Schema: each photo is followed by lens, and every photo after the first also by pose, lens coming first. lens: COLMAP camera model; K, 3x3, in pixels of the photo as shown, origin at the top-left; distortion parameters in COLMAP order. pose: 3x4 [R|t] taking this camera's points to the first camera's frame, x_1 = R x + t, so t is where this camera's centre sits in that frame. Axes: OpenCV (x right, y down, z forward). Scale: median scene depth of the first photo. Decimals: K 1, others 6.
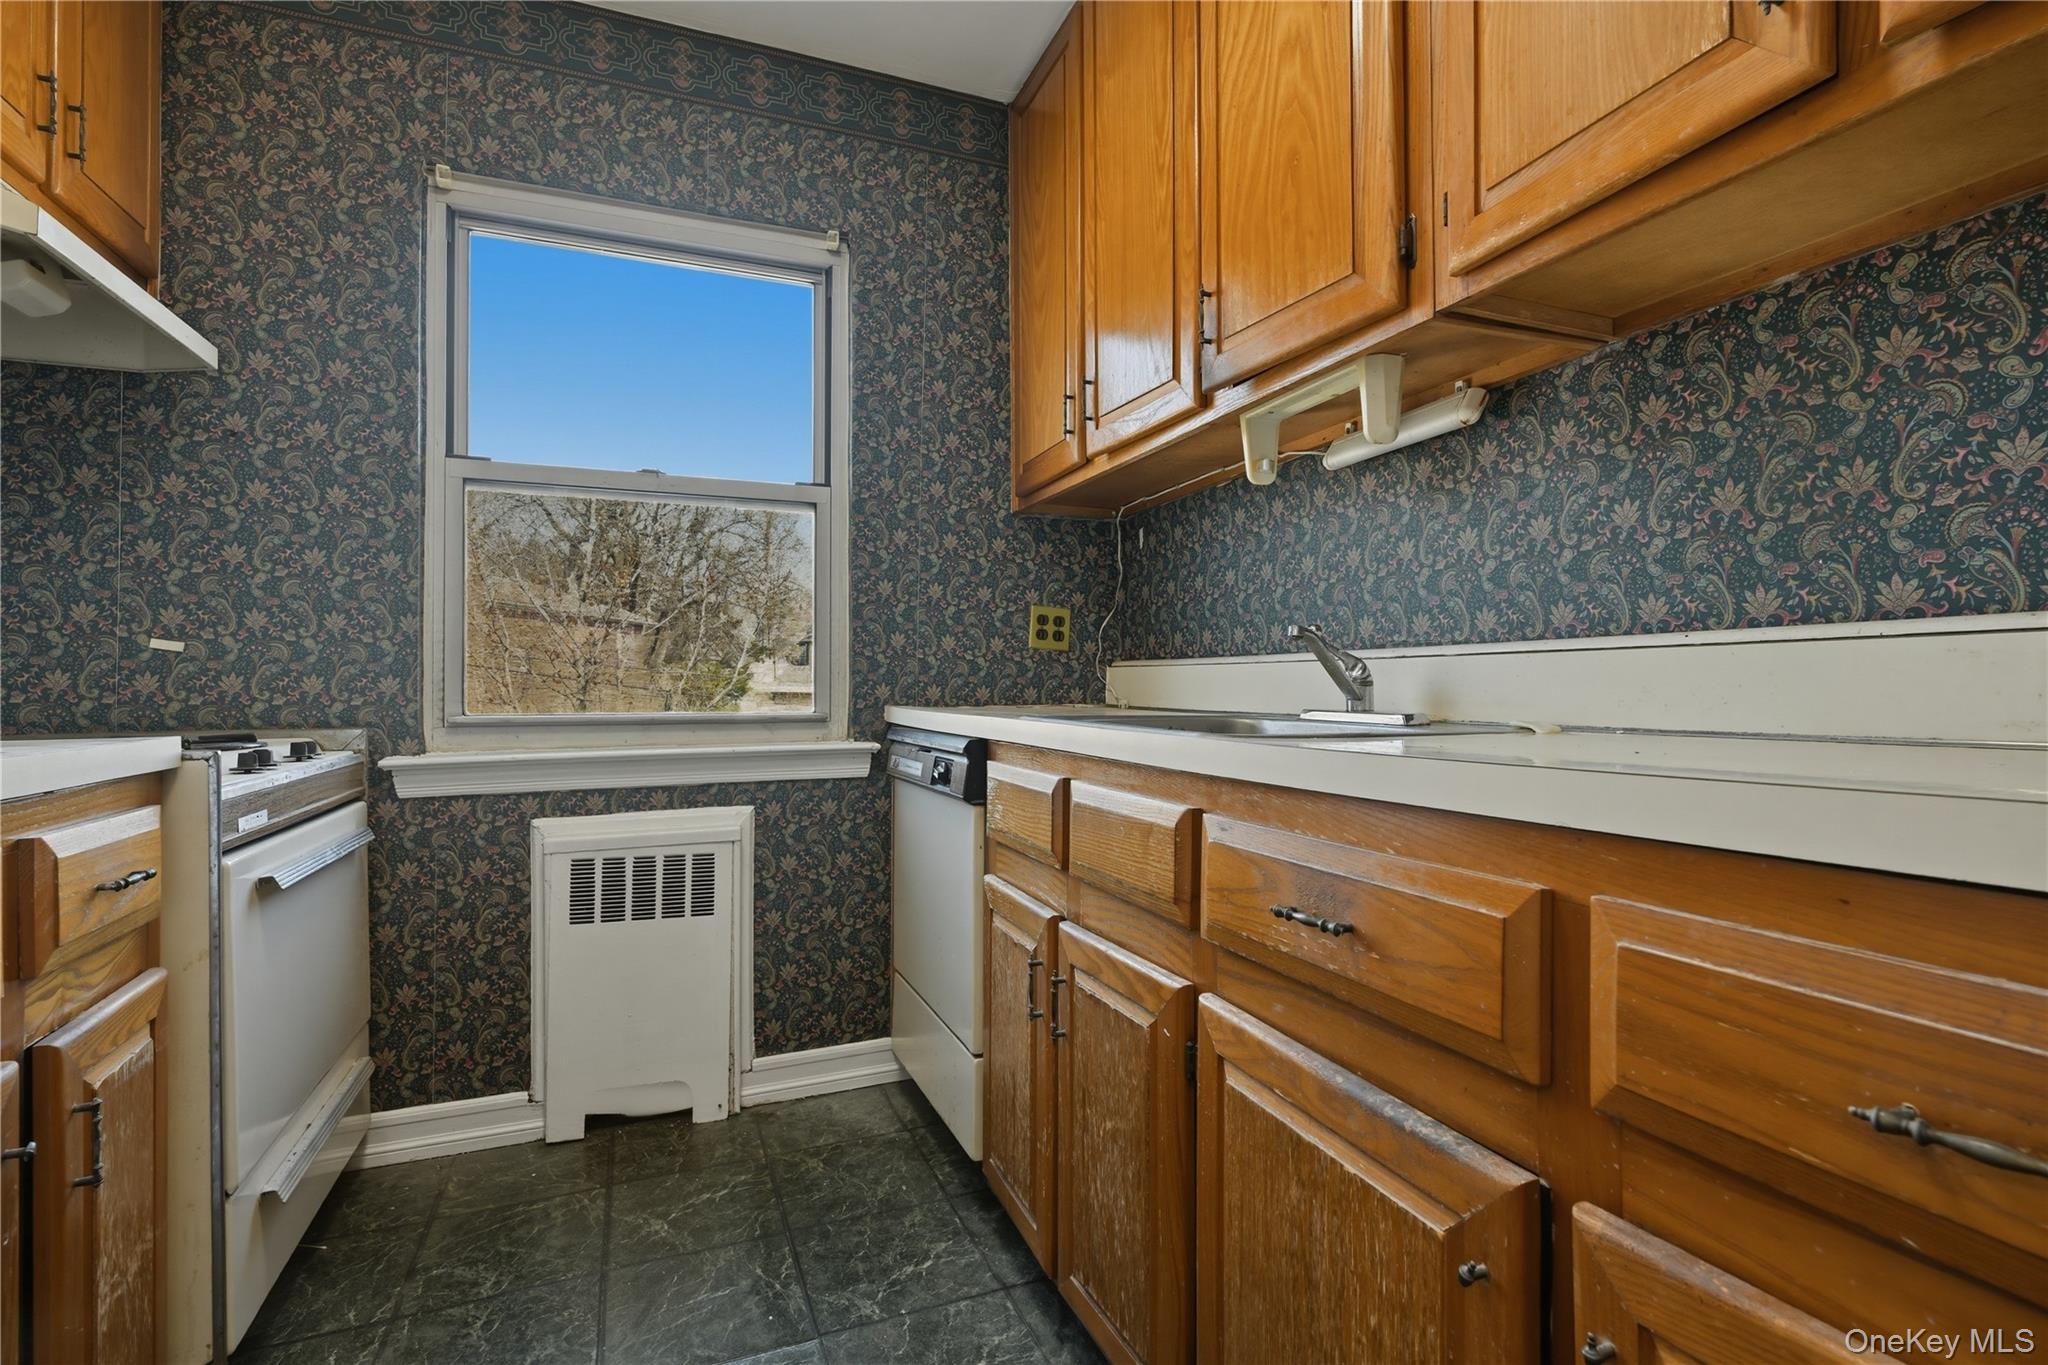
lens RADIAL K [[961.5, 0, 1022.1], [0, 961.5, 683.0], [0, 0, 1]] dist [-0.000958, 0.000824]
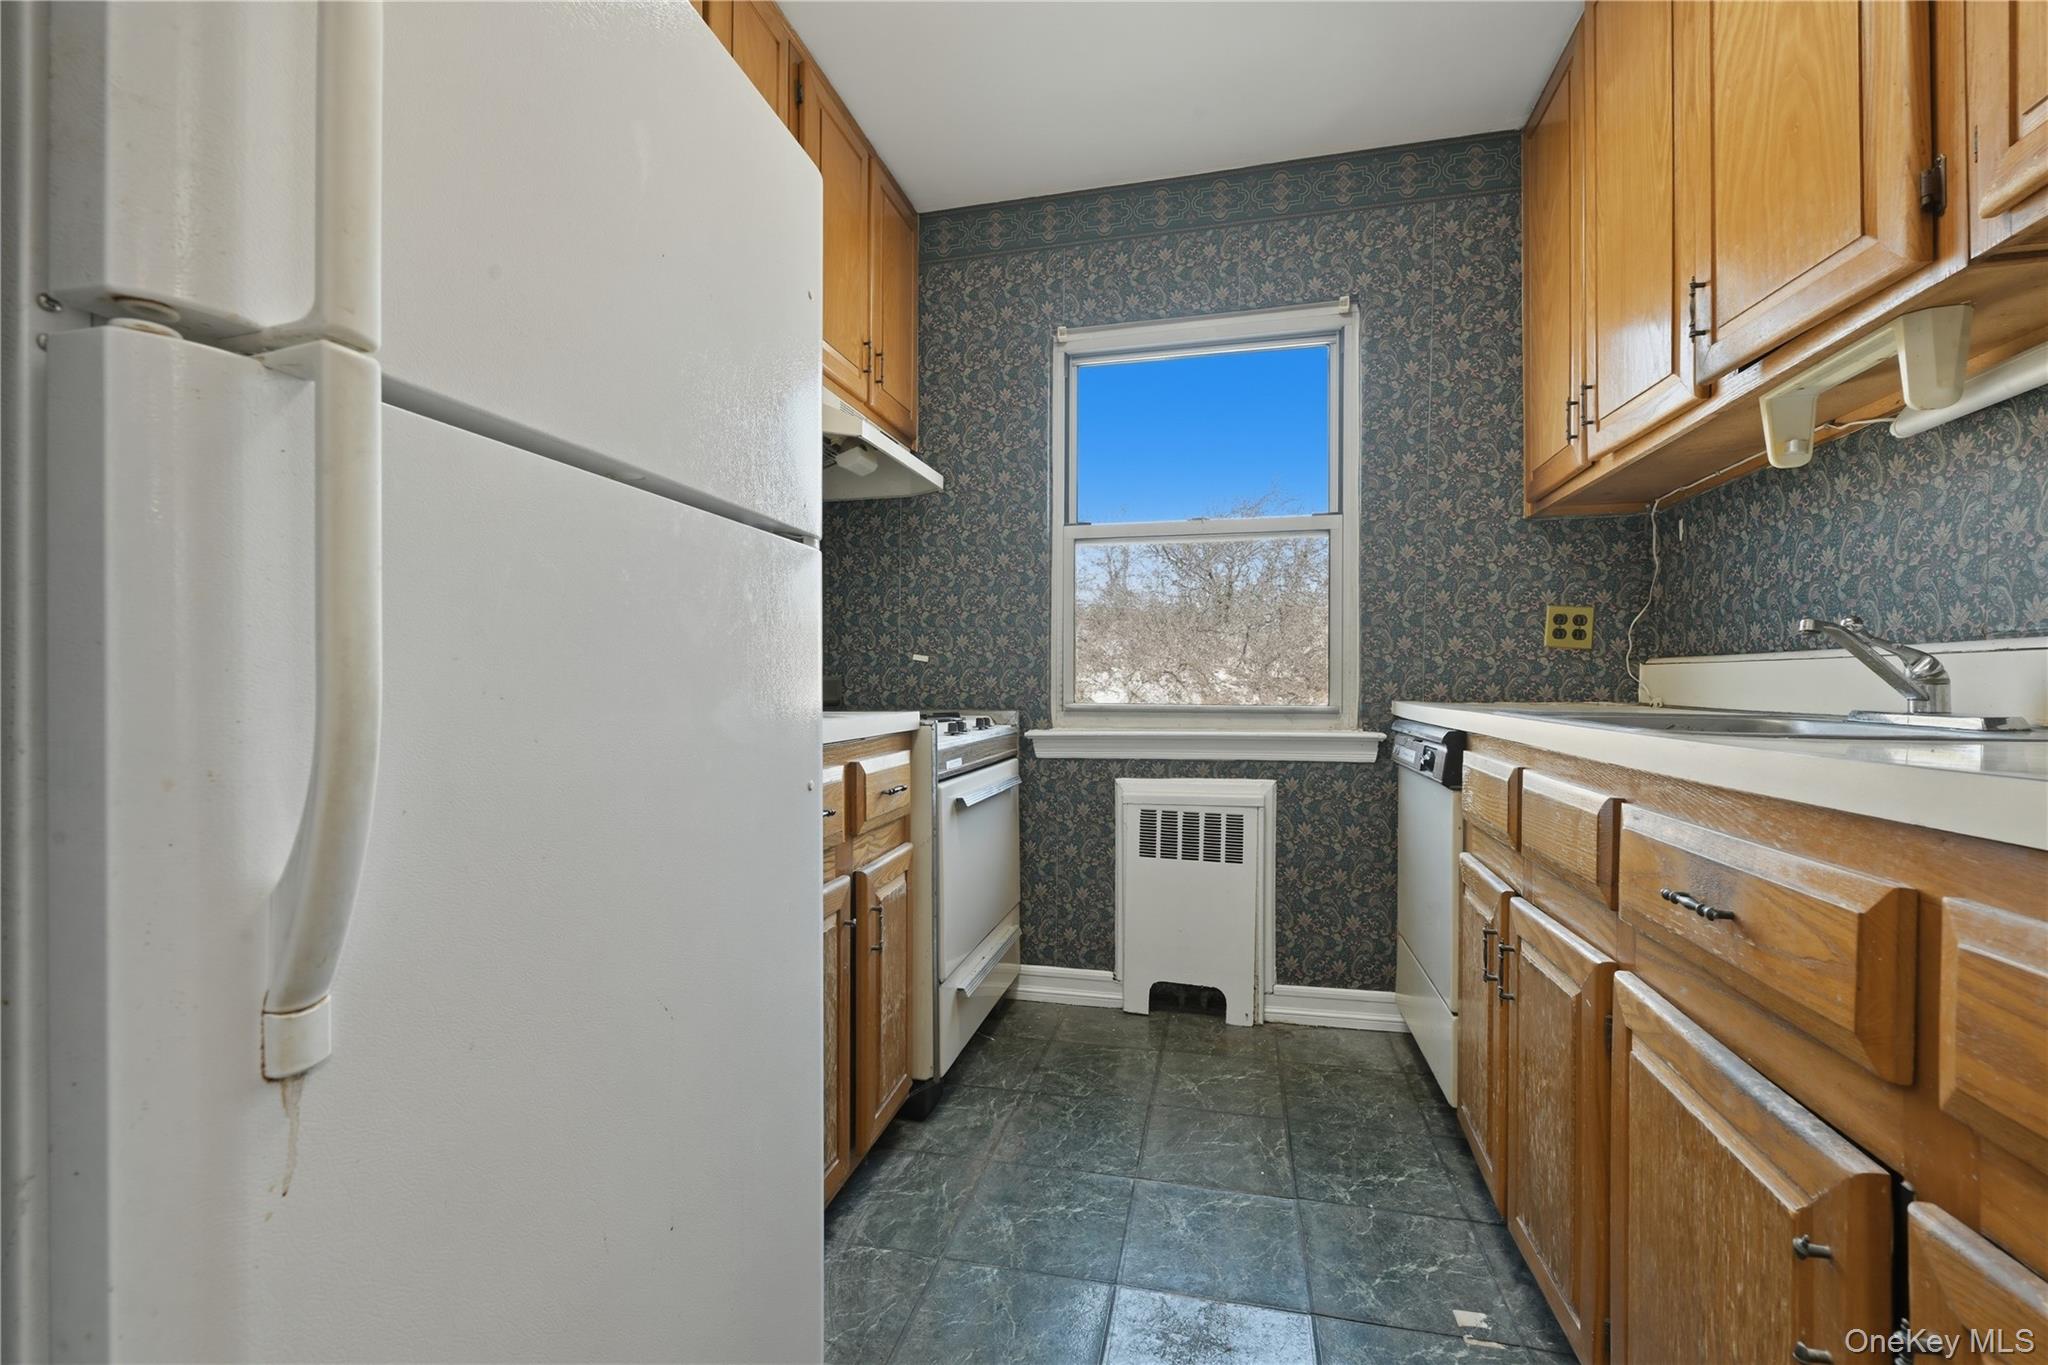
lens RADIAL K [[832.1, 0, 1024.3], [0, 832.1, 681.3], [0, 0, 1]] dist [0.000410, 0.000219]
pose [[0.814512, 0.000546, -0.580146, 0.095925], [-0.000363, 1.000000, 0.000432, 0.000252], [0.580146, -0.000141, 0.814512, -0.072379]]
